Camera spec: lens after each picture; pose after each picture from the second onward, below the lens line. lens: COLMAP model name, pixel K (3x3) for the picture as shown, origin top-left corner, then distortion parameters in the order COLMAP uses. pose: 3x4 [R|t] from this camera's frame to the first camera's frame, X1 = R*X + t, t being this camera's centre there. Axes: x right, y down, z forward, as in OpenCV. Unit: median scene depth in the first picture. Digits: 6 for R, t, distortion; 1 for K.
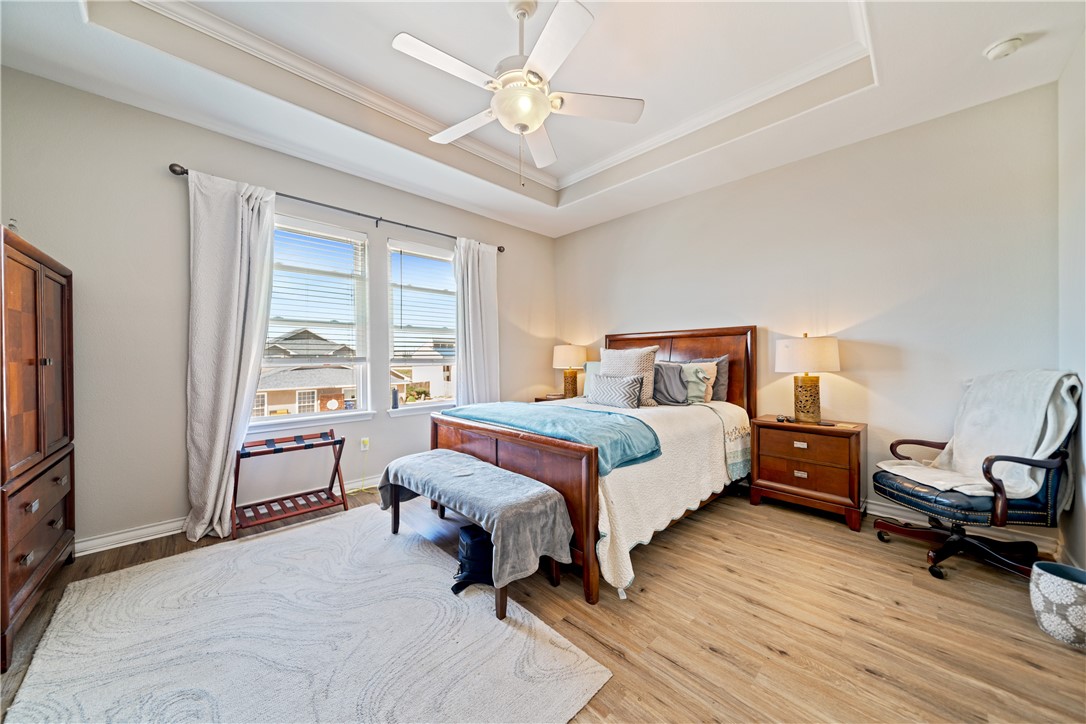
lens RADIAL K [[370.1, 0, 541.3], [0, 370.1, 356.9], [0, 0, 1]] dist [-0.001171, -0.000433]
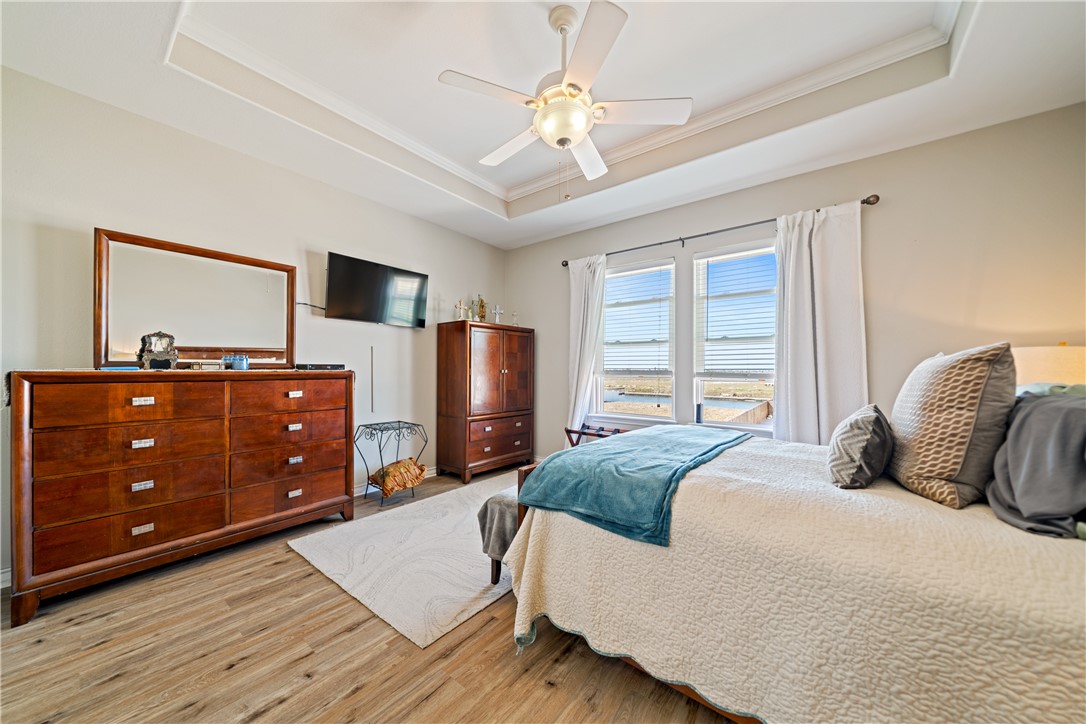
lens RADIAL K [[370.1, 0, 547.0], [0, 370.1, 368.0], [0, 0, 1]] dist [-0.001171, -0.000433]
pose [[0.157983, -0.001247, -0.987441, 0.974071], [-0.011740, 0.999926, -0.003141, 0.000705], [0.987372, 0.012089, 0.157957, 0.842688]]
